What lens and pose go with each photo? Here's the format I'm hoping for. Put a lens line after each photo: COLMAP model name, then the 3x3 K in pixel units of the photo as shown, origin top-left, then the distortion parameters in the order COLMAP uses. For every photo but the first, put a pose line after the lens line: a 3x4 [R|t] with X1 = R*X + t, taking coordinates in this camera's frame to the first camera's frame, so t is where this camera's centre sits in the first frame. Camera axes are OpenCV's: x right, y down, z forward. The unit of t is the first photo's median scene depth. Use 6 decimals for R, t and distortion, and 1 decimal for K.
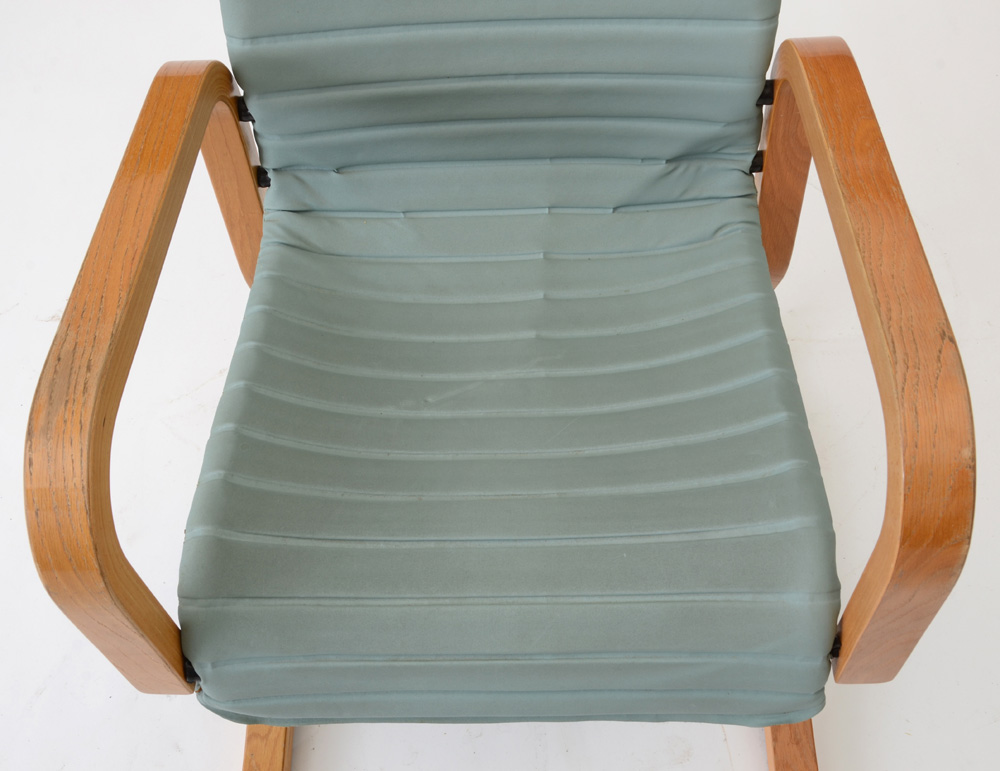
lens RADIAL K [[1191.6, 0, 500.0], [0, 1191.6, 385.5], [0, 0, 1]] dist [-0.034853, -0.029733]
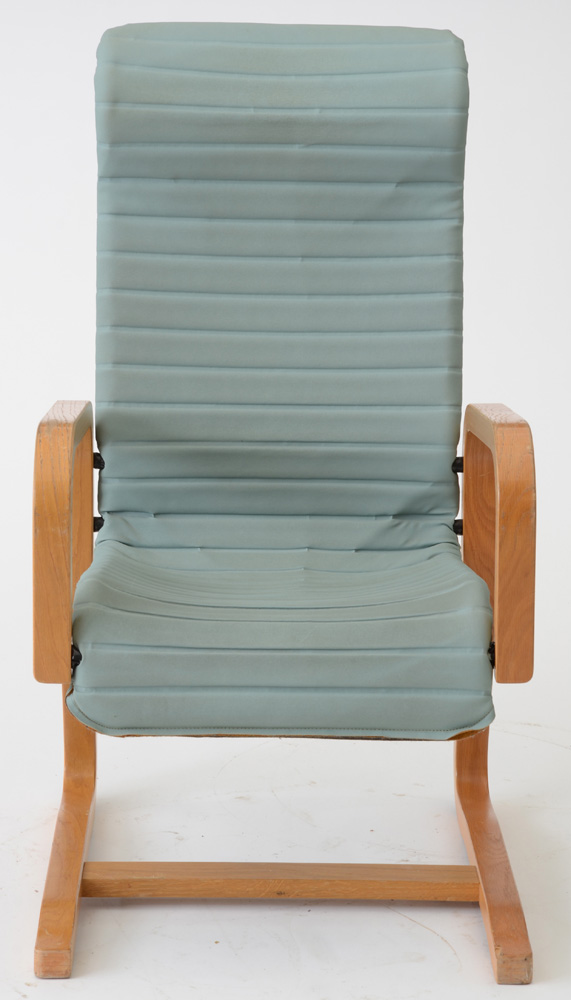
lens RADIAL K [[2994.8, 0, 285.5], [0, 2994.8, 500.0], [0, 0, 1]] dist [0.001515, 0.090866]
pose [[0.998098, 0.050892, 0.034793, -0.112915], [-0.015371, 0.751991, -0.658994, 2.195004], [-0.059701, 0.657206, 0.751343, -1.706750]]
